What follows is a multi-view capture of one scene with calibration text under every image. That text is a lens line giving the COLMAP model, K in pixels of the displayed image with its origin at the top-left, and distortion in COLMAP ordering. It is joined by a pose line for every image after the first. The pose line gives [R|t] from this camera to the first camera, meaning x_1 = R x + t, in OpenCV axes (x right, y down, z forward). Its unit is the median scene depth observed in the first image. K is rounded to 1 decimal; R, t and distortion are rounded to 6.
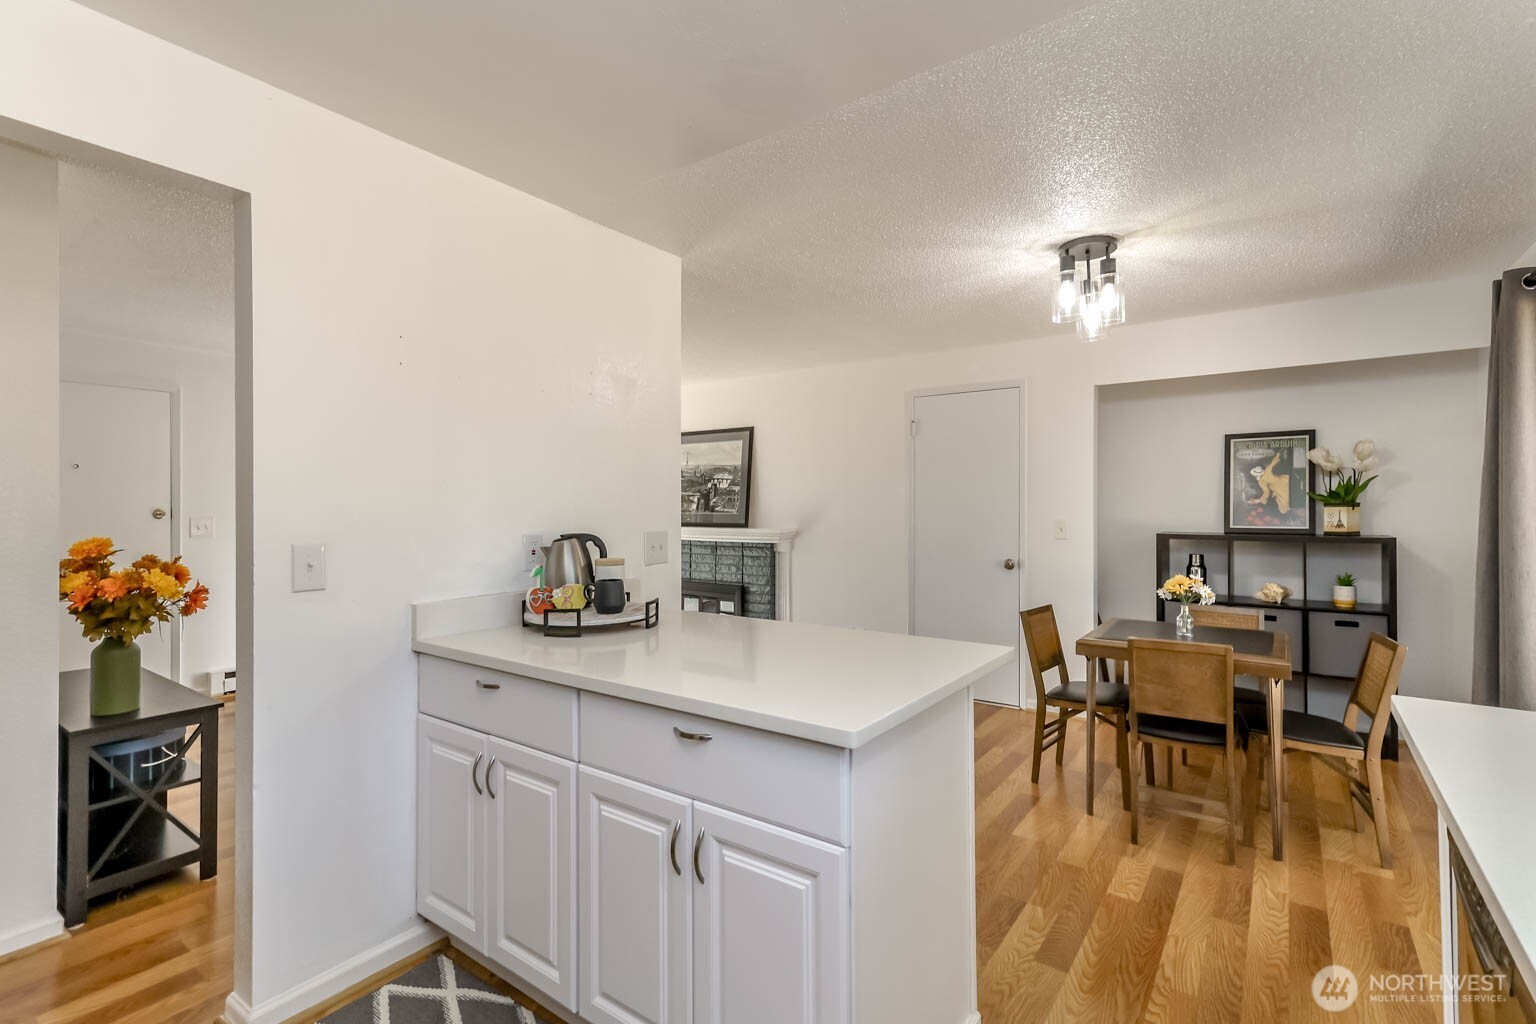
lens RADIAL K [[708.0, 0, 770.6], [0, 708.0, 509.2], [0, 0, 1]] dist [0.030967, 0.000013]
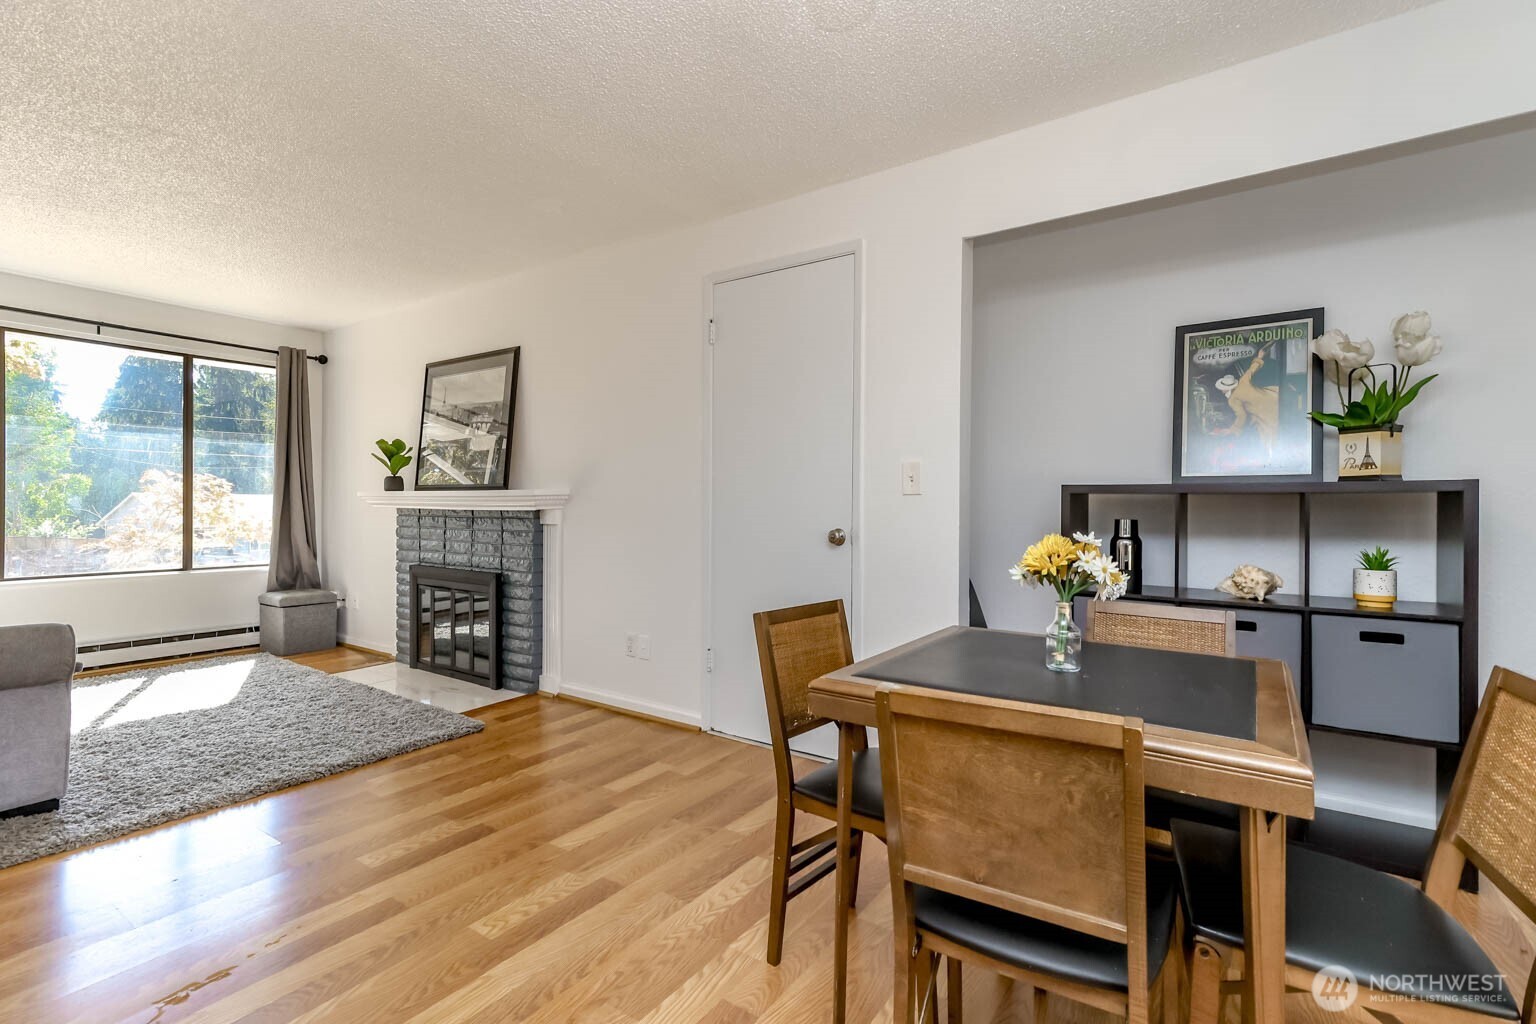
lens RADIAL K [[692.7, 0, 765.7], [0, 692.7, 509.6], [0, 0, 1]] dist [0.020919, -0.000024]
pose [[0.999907, 0.008323, 0.010780, 0.301226], [-0.008325, 0.999965, 0.000181, 0.060743], [-0.010778, -0.000271, 0.999942, 0.440047]]
